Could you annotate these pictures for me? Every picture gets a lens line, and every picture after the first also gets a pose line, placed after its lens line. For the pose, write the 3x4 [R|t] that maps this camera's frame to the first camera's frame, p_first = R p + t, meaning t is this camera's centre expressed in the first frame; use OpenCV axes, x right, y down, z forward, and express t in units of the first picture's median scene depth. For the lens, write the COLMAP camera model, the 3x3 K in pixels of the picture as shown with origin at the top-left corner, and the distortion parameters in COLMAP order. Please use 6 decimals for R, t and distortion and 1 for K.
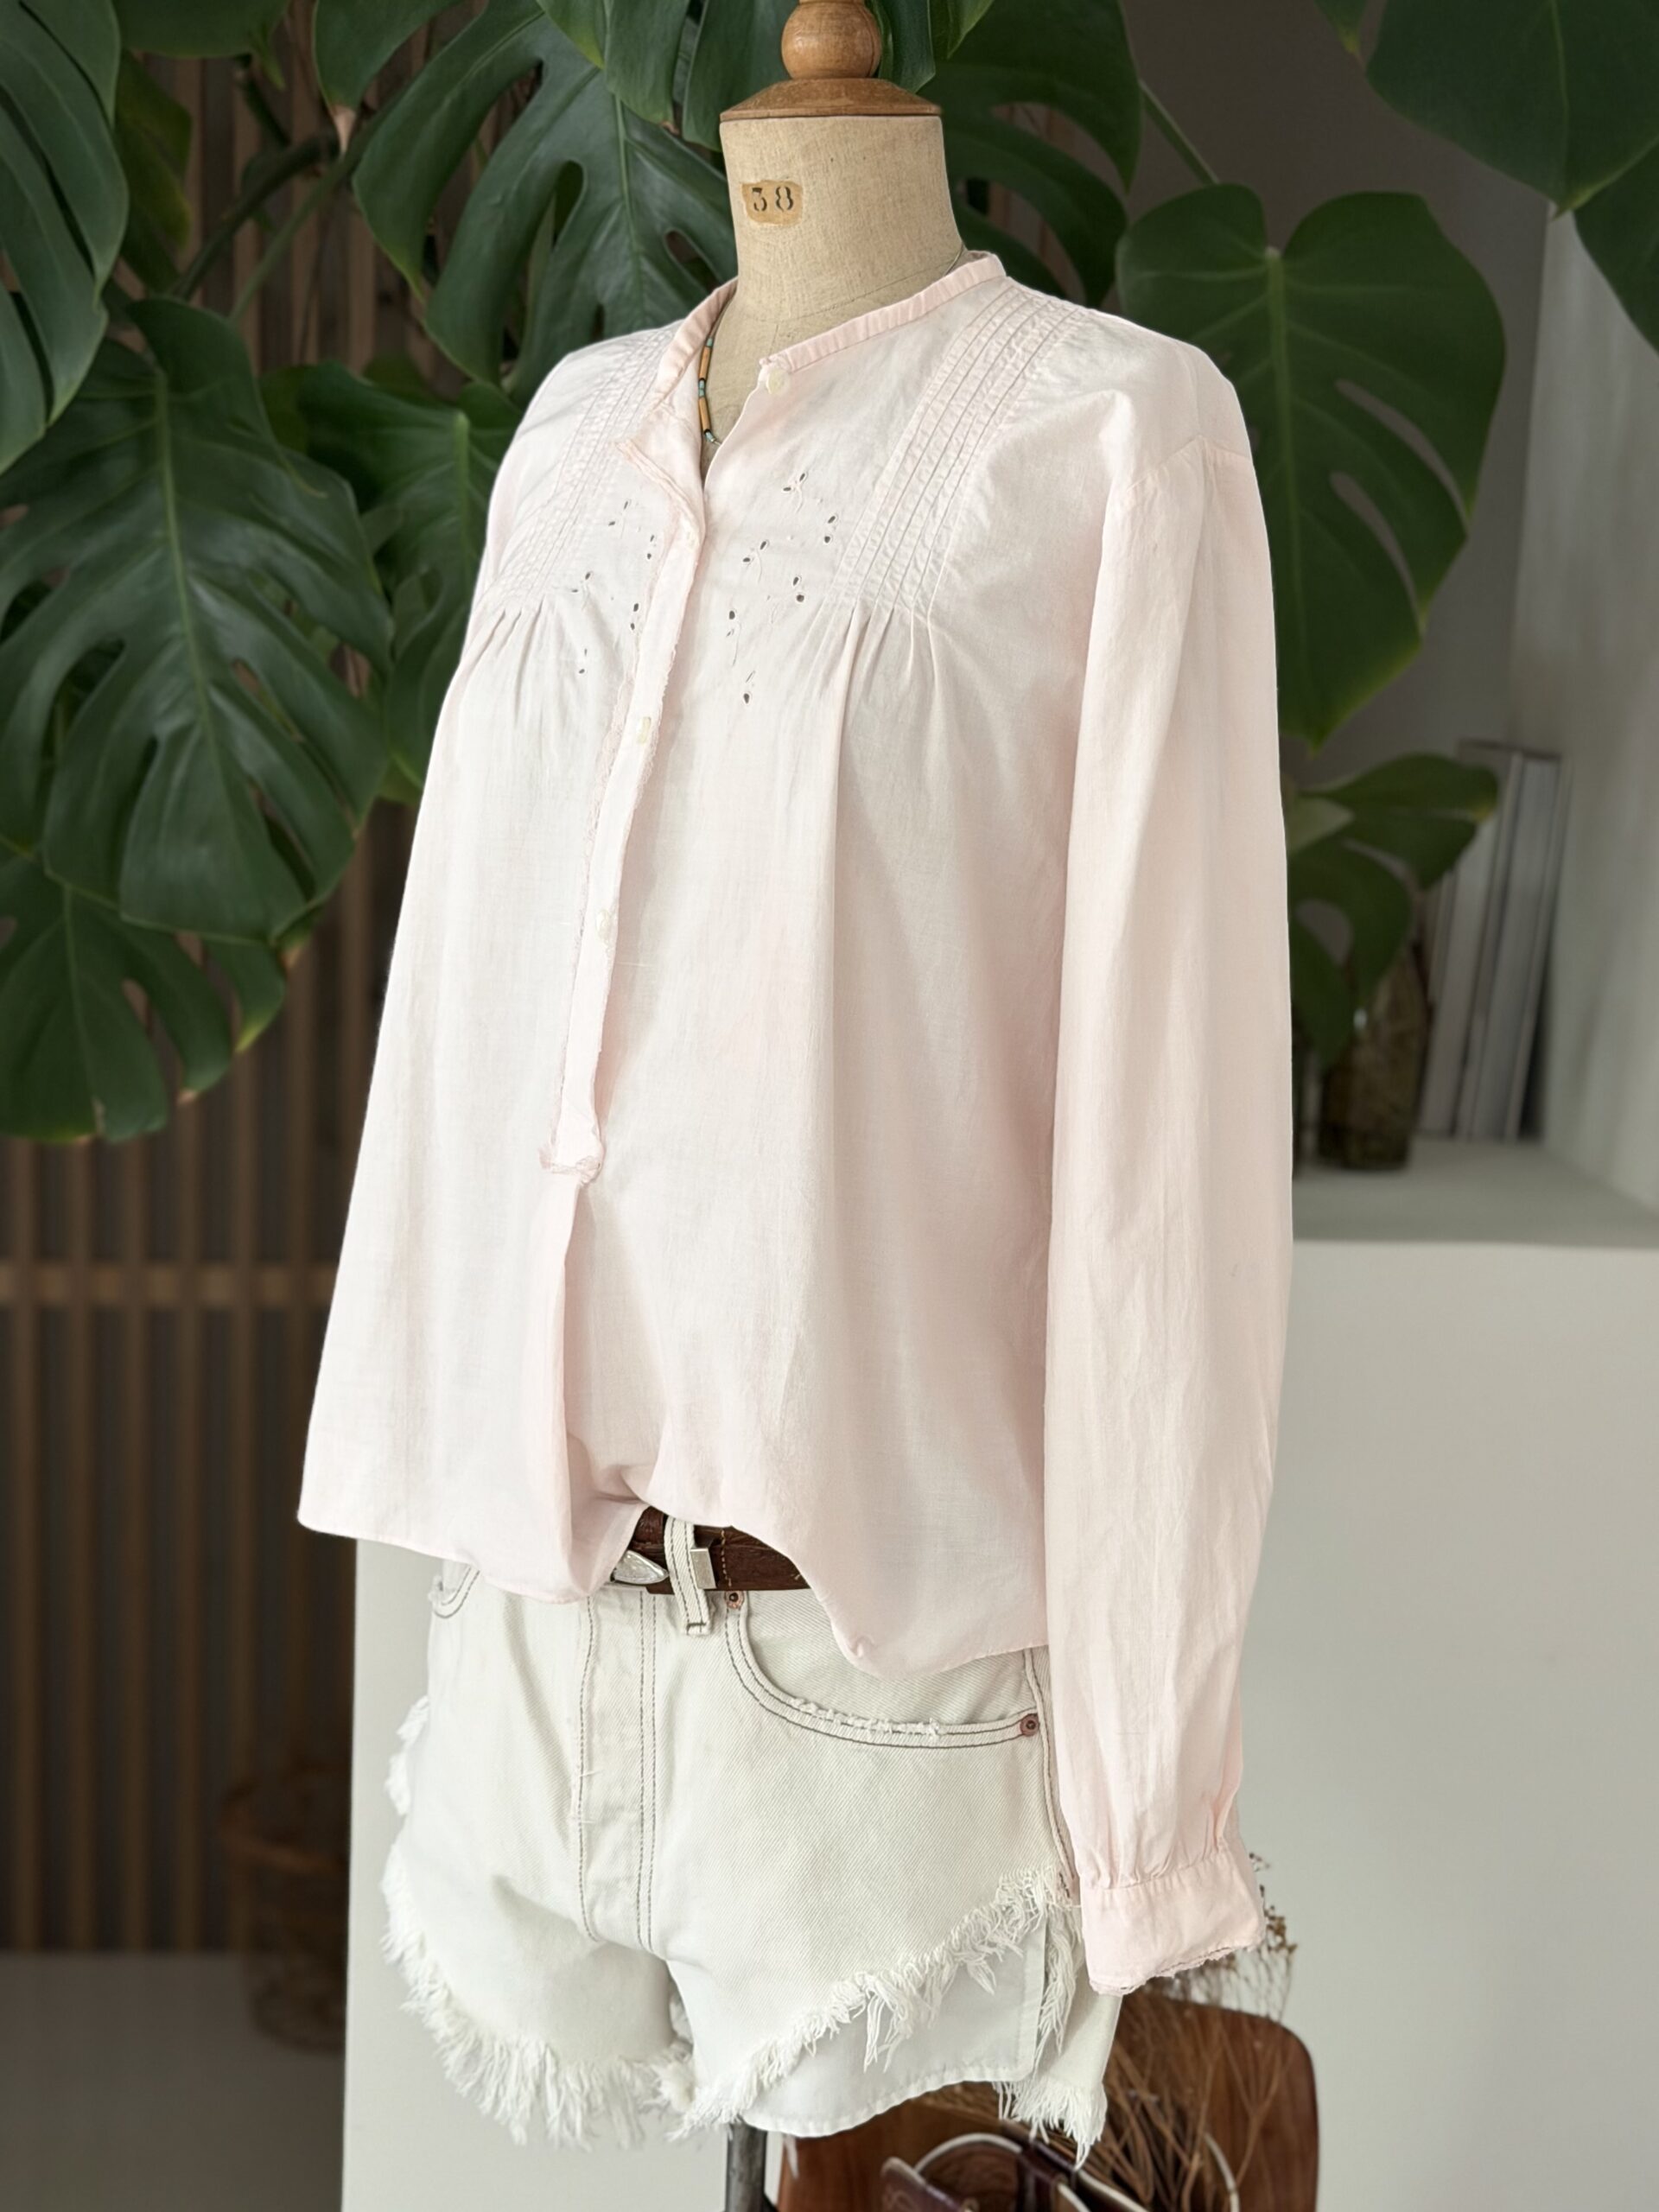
lens RADIAL K [[3172.3, 0, 829.5], [0, 3172.3, 1106.0], [0, 0, 1]] dist [0.142460, -0.074562]
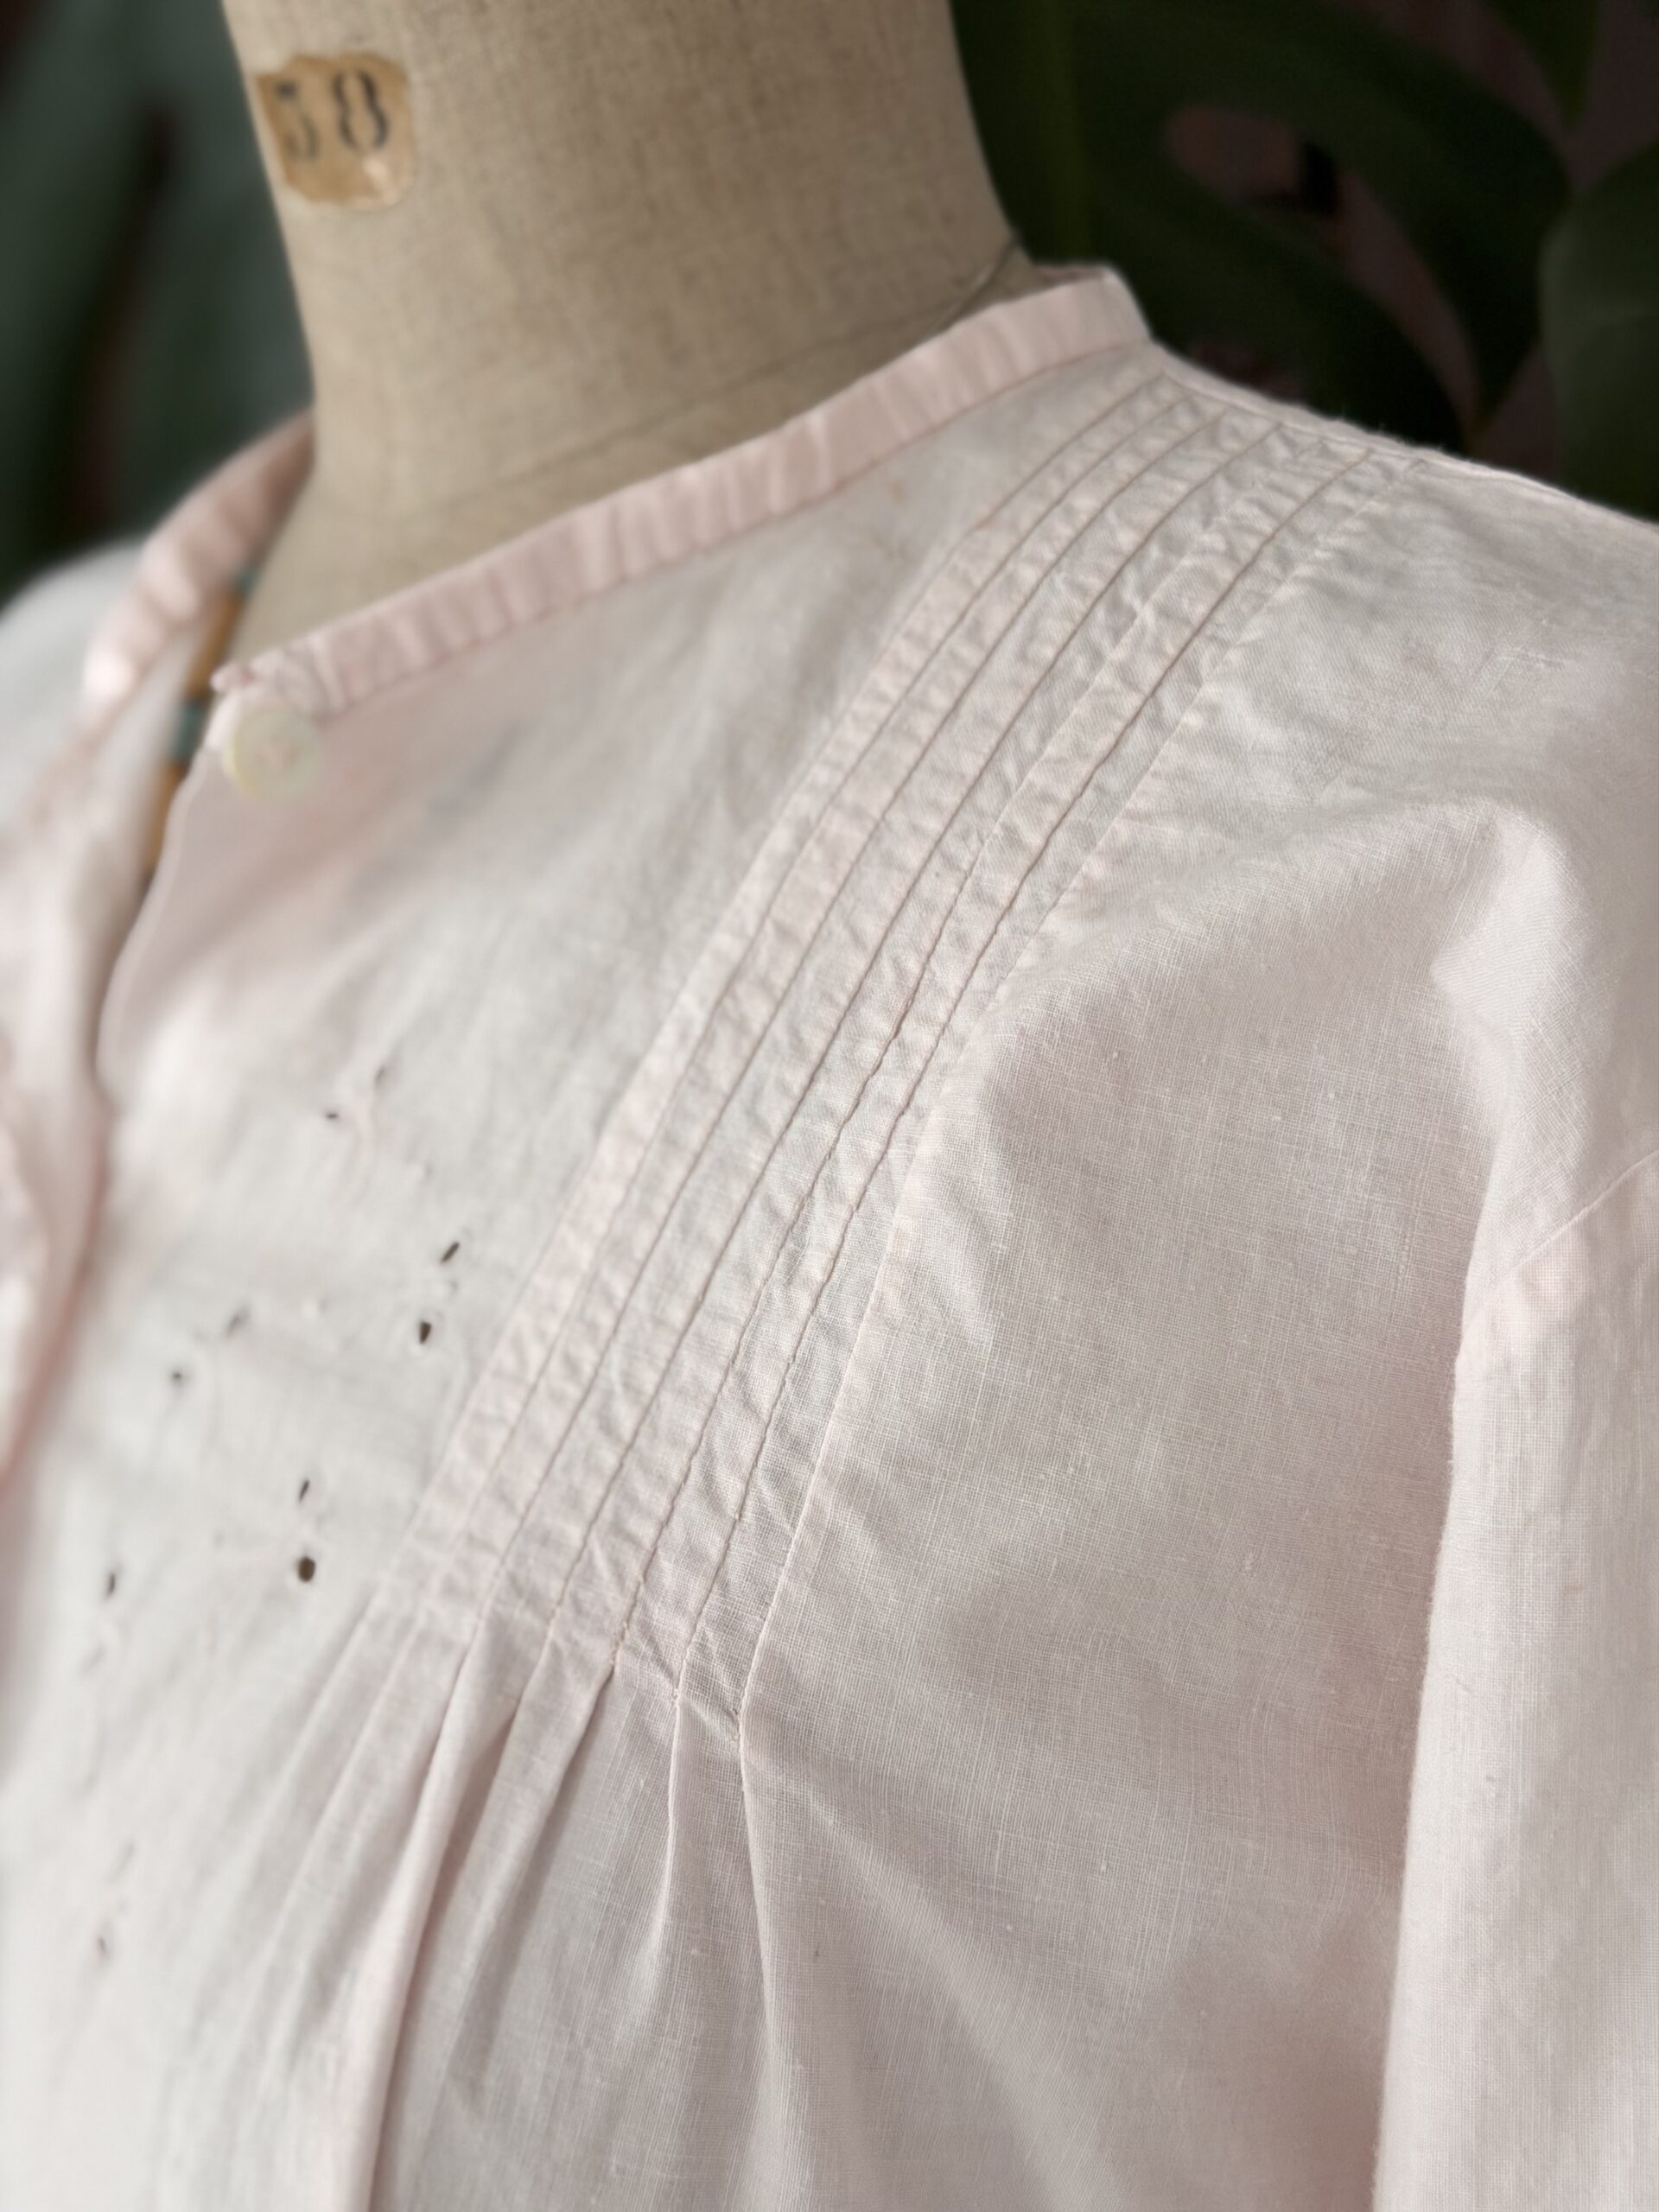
lens RADIAL K [[3172.3, 0, 829.5], [0, 3172.3, 1106.0], [0, 0, 1]] dist [0.142460, -0.074562]
pose [[0.990282, -0.006535, -0.138923, 0.070670], [0.004366, 0.999864, -0.015910, -0.191836], [0.139008, 0.015149, 0.990175, 0.733900]]
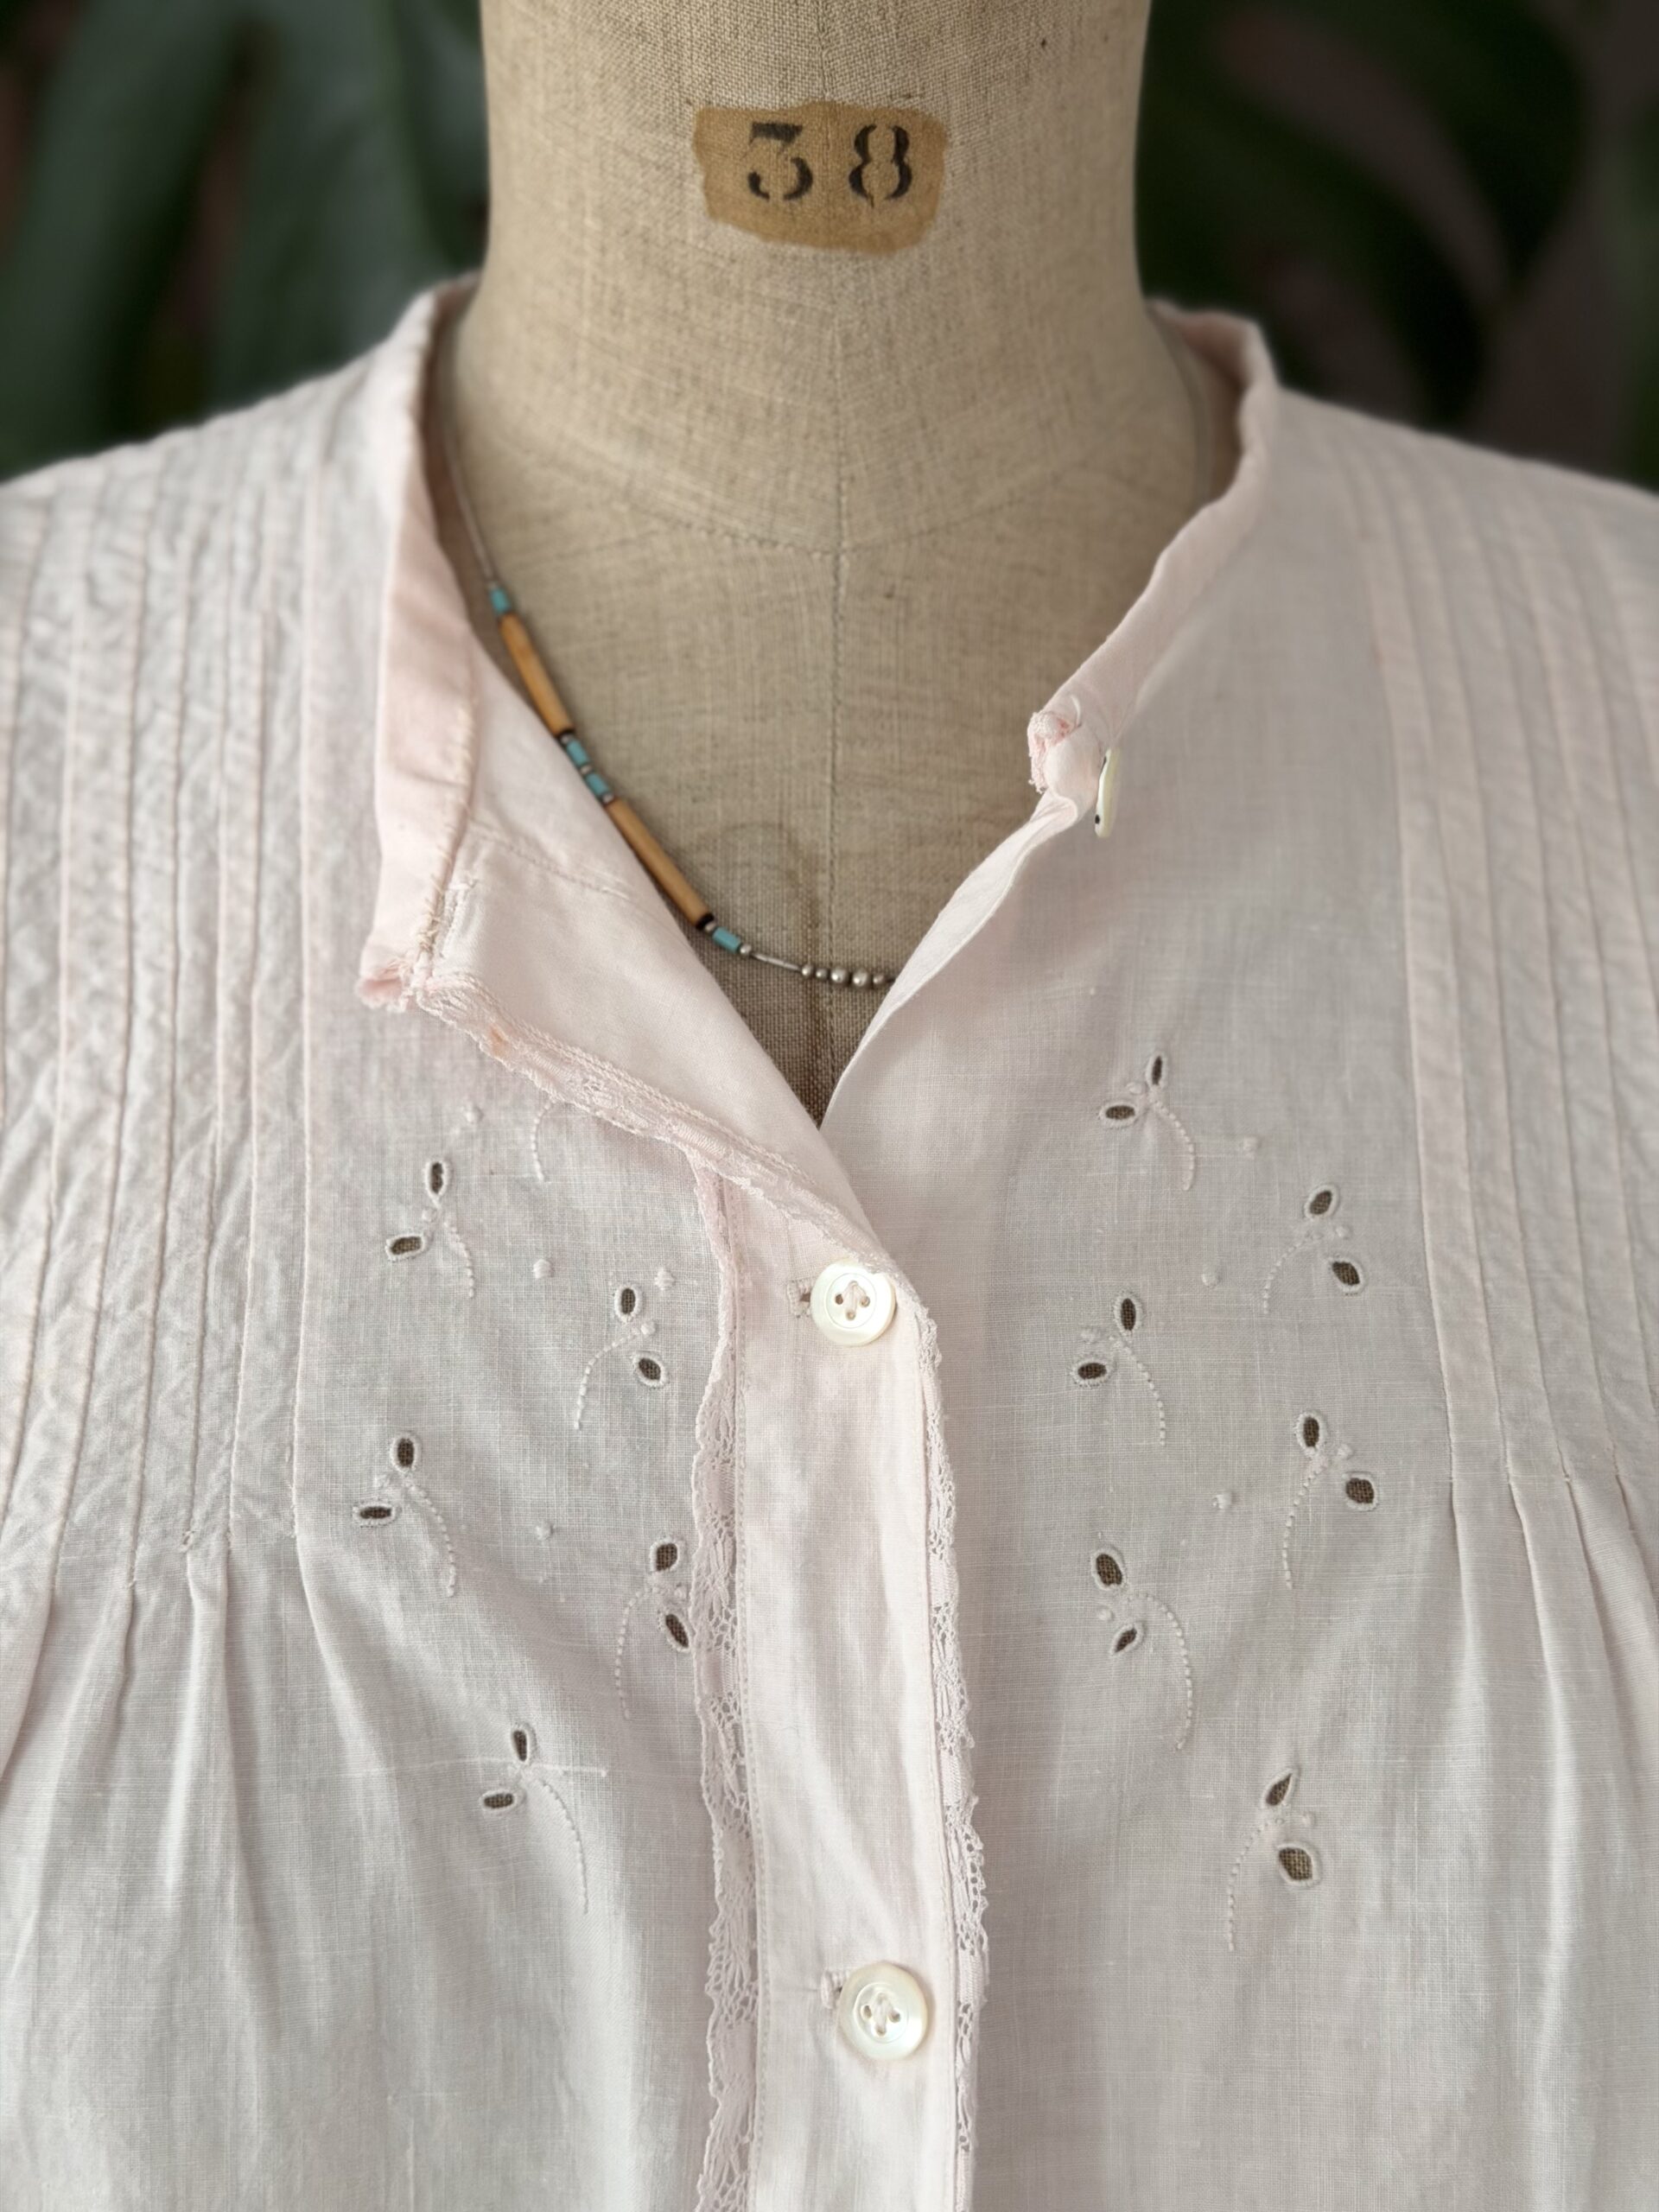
lens RADIAL K [[3172.3, 0, 829.5], [0, 3172.3, 1106.0], [0, 0, 1]] dist [0.142460, -0.074562]
pose [[0.756379, -0.186666, 0.626935, -0.233004], [0.139366, 0.982401, 0.124362, -0.239515], [-0.639115, -0.006691, 0.769082, 0.786985]]
